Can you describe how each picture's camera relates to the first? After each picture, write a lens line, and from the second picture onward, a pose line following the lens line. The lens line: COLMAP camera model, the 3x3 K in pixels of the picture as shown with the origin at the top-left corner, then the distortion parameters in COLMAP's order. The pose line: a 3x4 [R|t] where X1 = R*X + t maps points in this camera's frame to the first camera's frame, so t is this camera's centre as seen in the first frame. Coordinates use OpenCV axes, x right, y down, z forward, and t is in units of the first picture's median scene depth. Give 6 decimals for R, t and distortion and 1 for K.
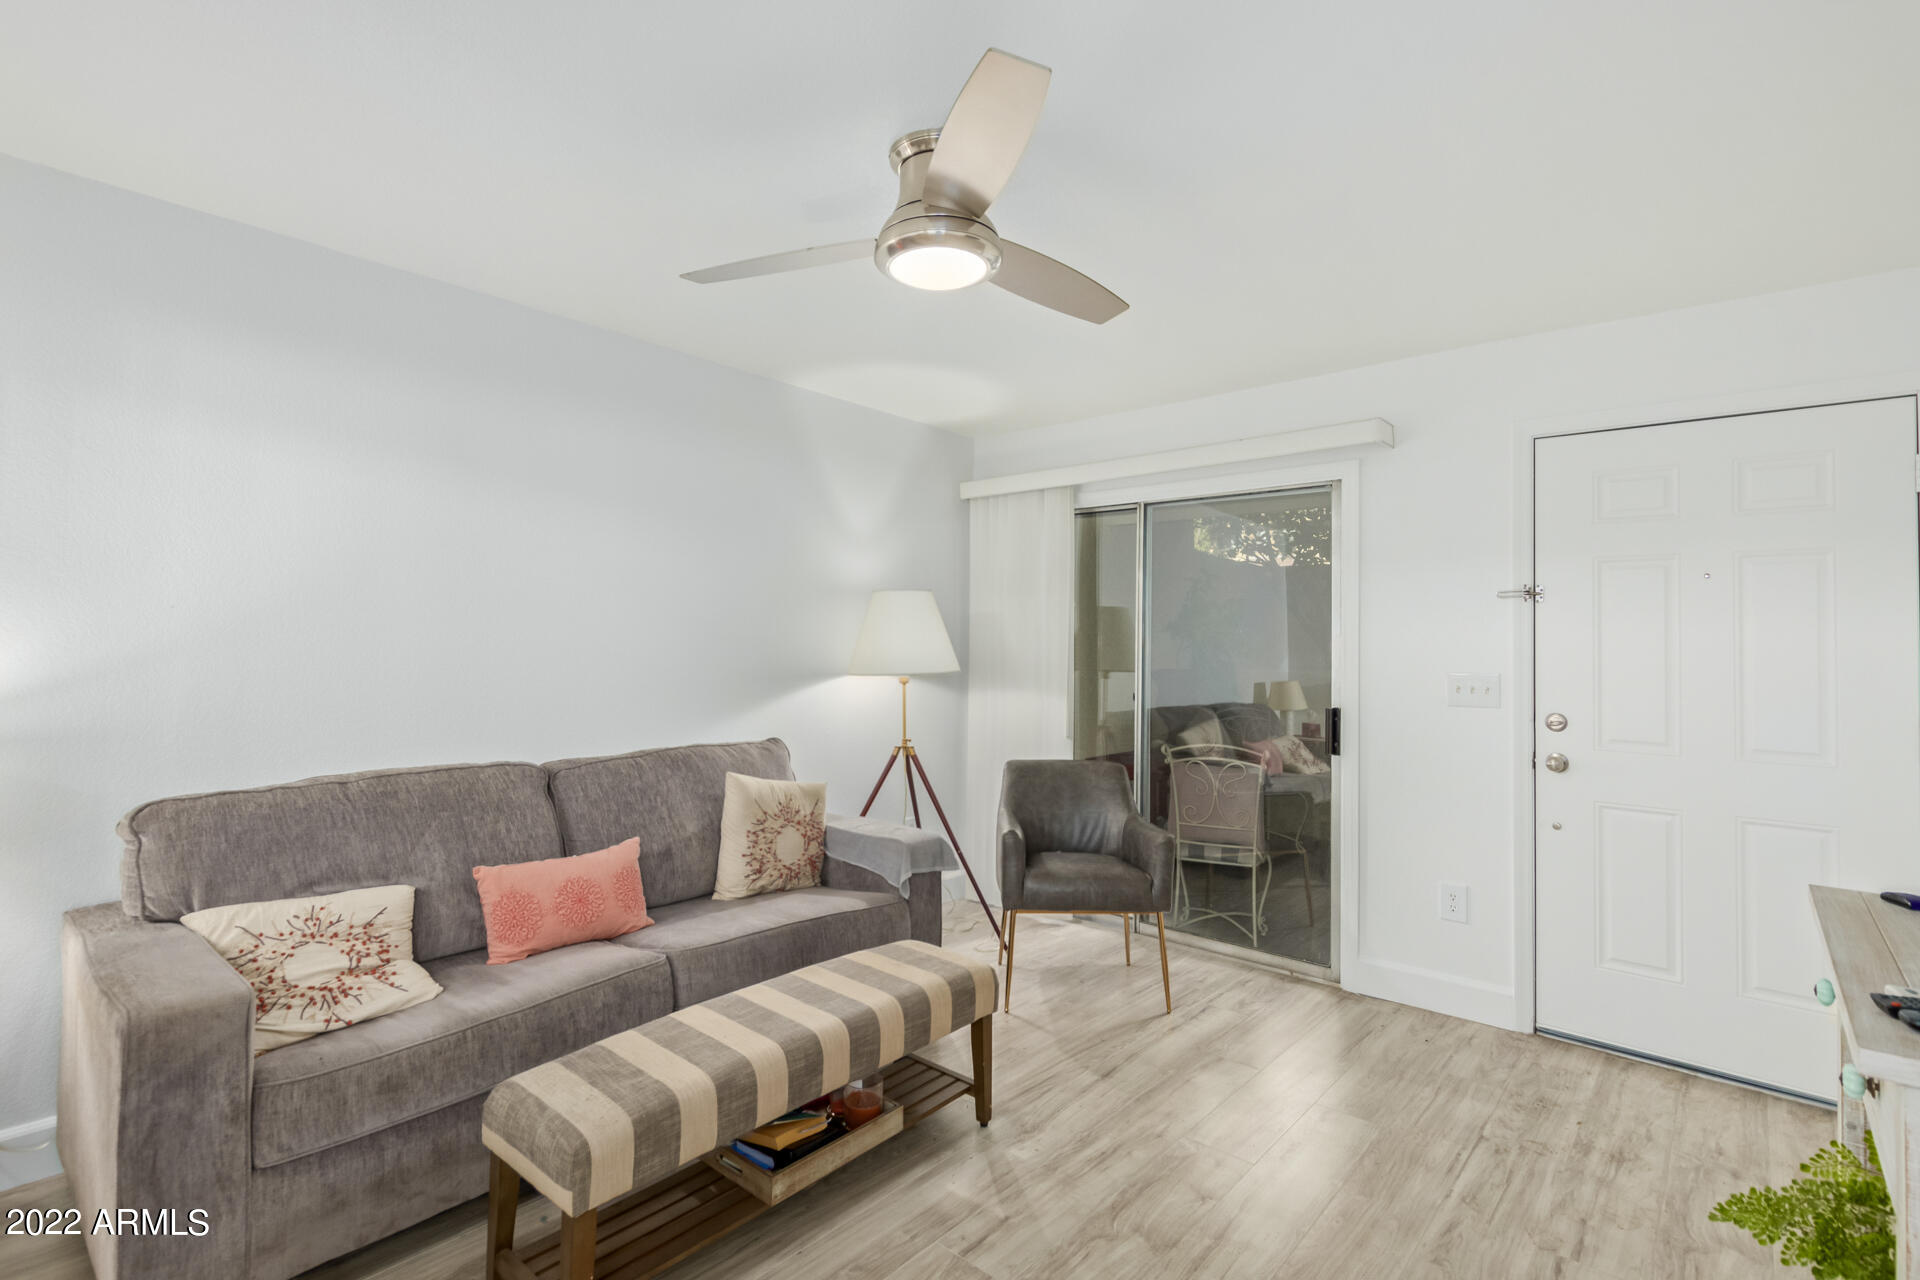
lens RADIAL K [[883.5, 0, 926.3], [0, 883.5, 630.4], [0, 0, 1]] dist [0.003769, -0.000732]
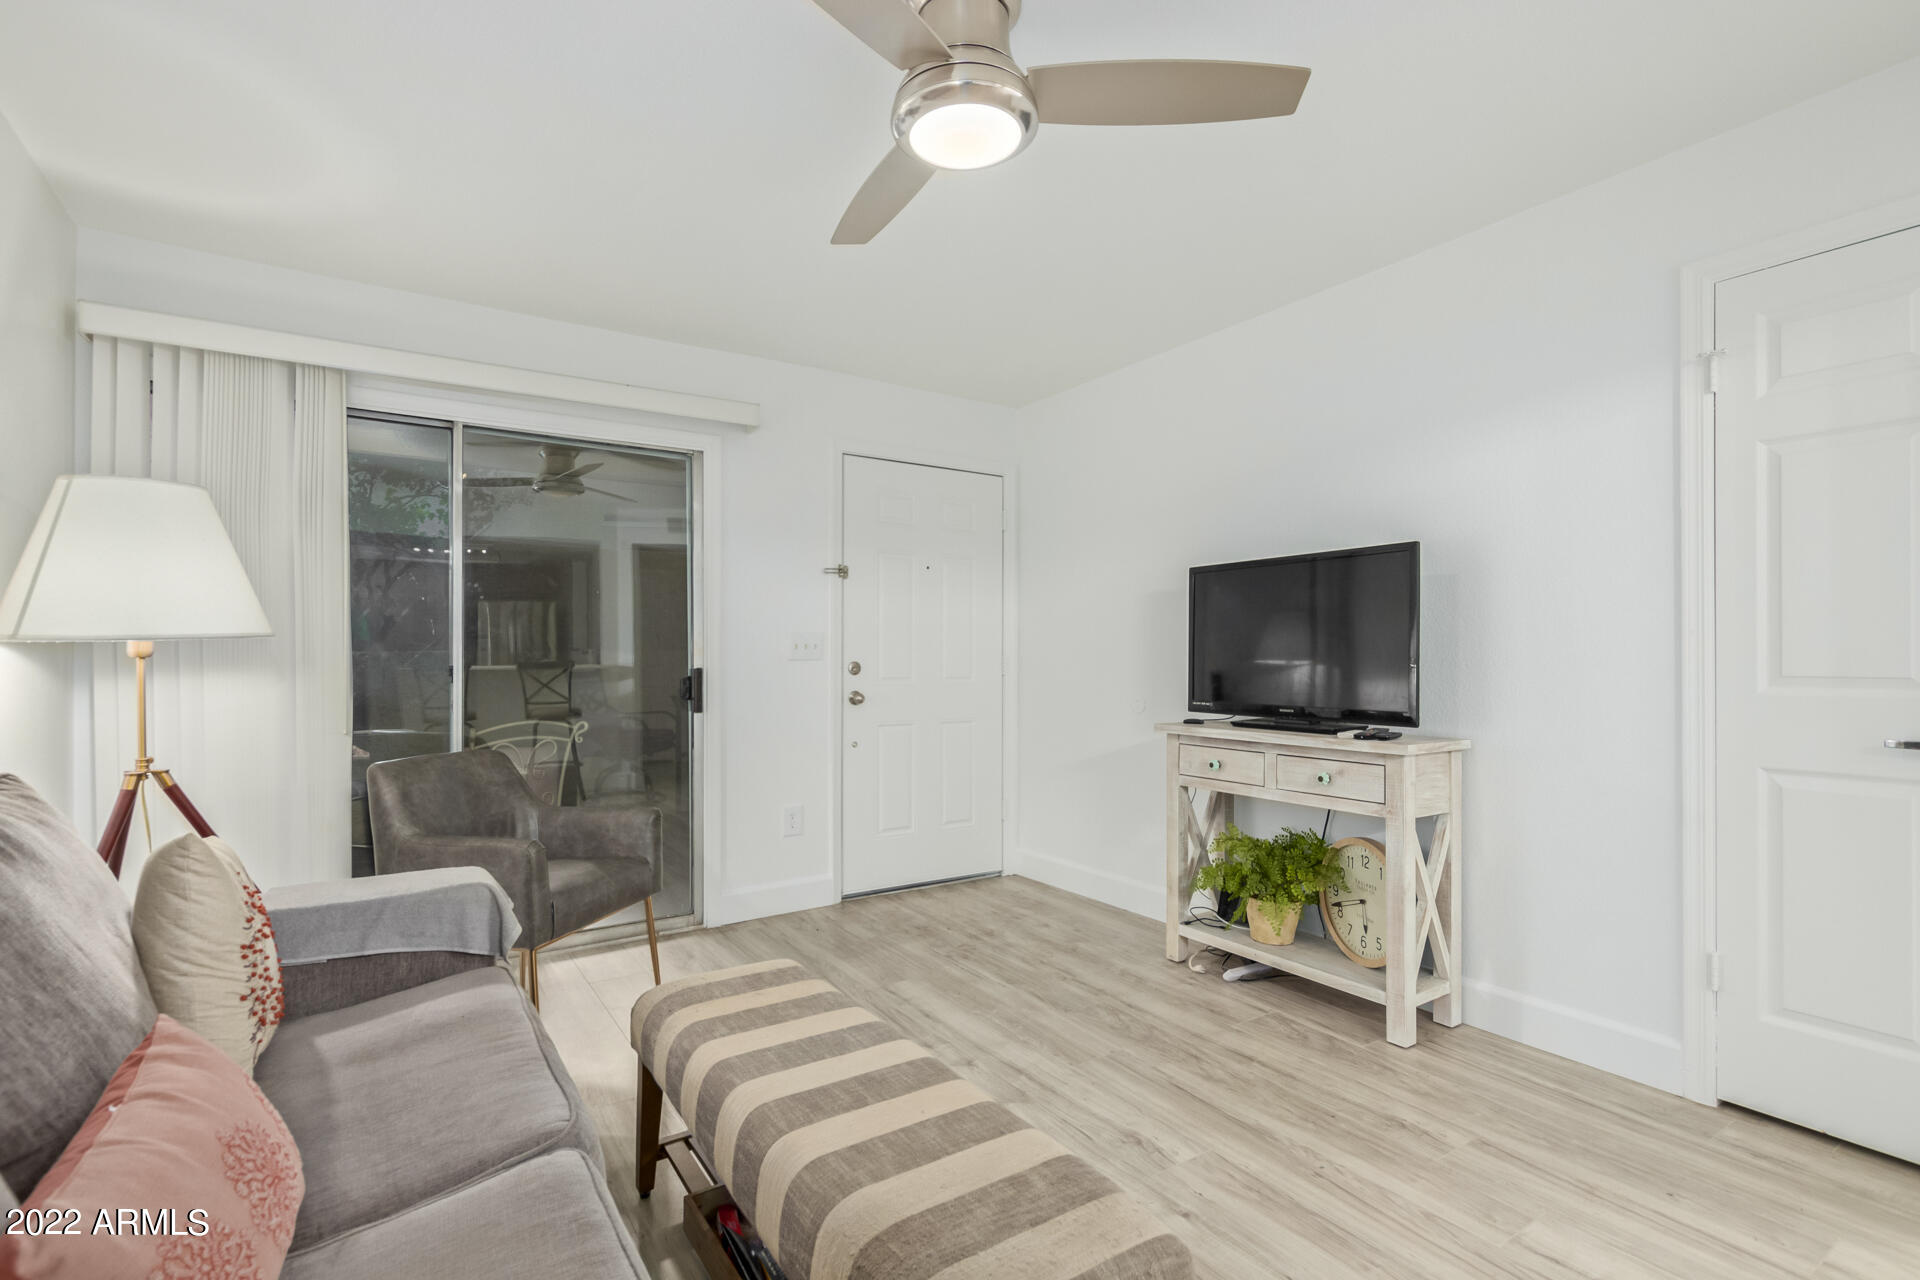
lens RADIAL K [[883.5, 0, 965.8], [0, 883.5, 649.3], [0, 0, 1]] dist [0.003769, -0.000732]
pose [[0.249840, -0.011257, 0.968222, -0.621549], [-0.017508, 0.999716, 0.016141, 0.056462], [-0.968129, -0.020984, 0.249572, 0.554053]]
